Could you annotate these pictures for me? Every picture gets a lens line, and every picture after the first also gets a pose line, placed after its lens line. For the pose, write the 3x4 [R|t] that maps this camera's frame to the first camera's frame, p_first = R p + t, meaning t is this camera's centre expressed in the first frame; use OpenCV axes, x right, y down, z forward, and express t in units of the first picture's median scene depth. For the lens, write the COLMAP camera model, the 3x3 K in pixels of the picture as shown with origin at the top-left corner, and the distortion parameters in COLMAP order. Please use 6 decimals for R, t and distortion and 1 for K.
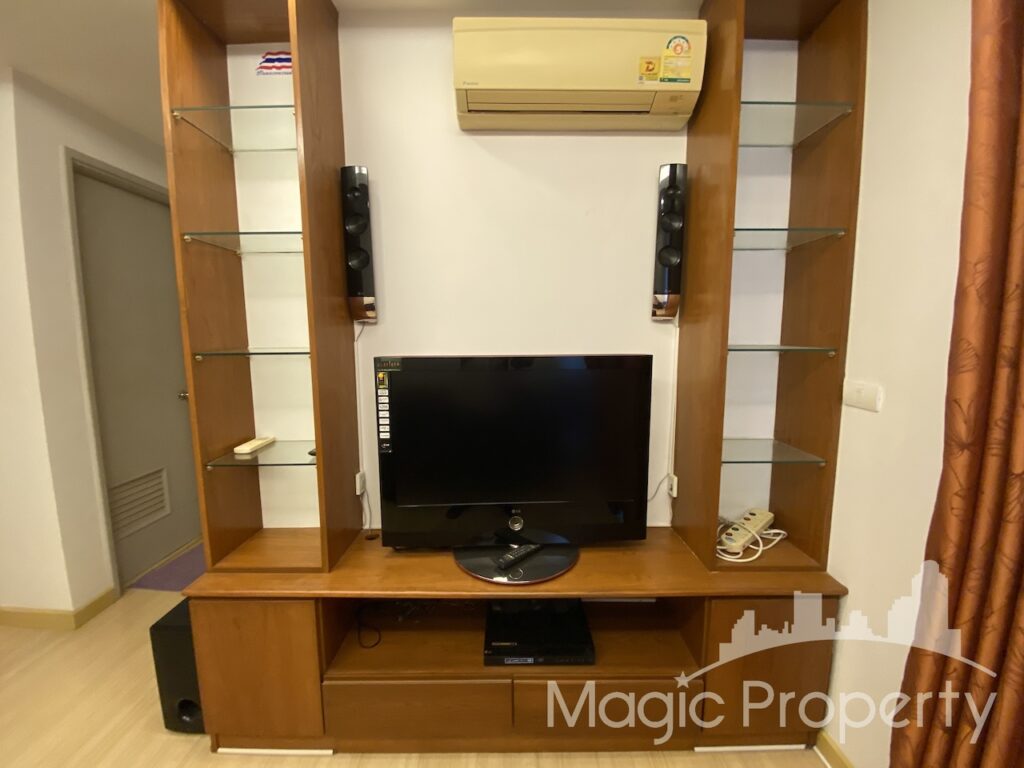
lens RADIAL K [[413.3, 0, 508.0], [0, 413.3, 383.6], [0, 0, 1]] dist [0.017417, -0.018868]
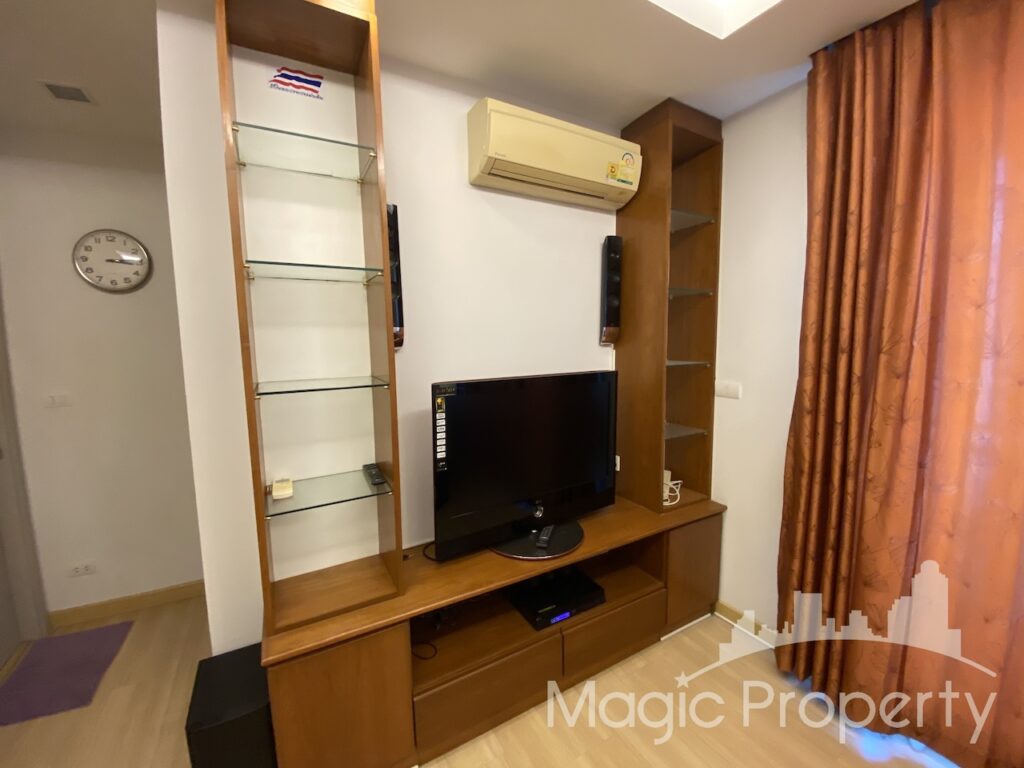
lens RADIAL K [[413.3, 0, 508.0], [0, 413.3, 383.6], [0, 0, 1]] dist [0.017417, -0.018868]
pose [[0.872907, -0.059897, 0.484196, -0.669618], [0.068111, 0.997678, 0.000626, -0.052521], [-0.483109, 0.032432, 0.874959, -0.049186]]
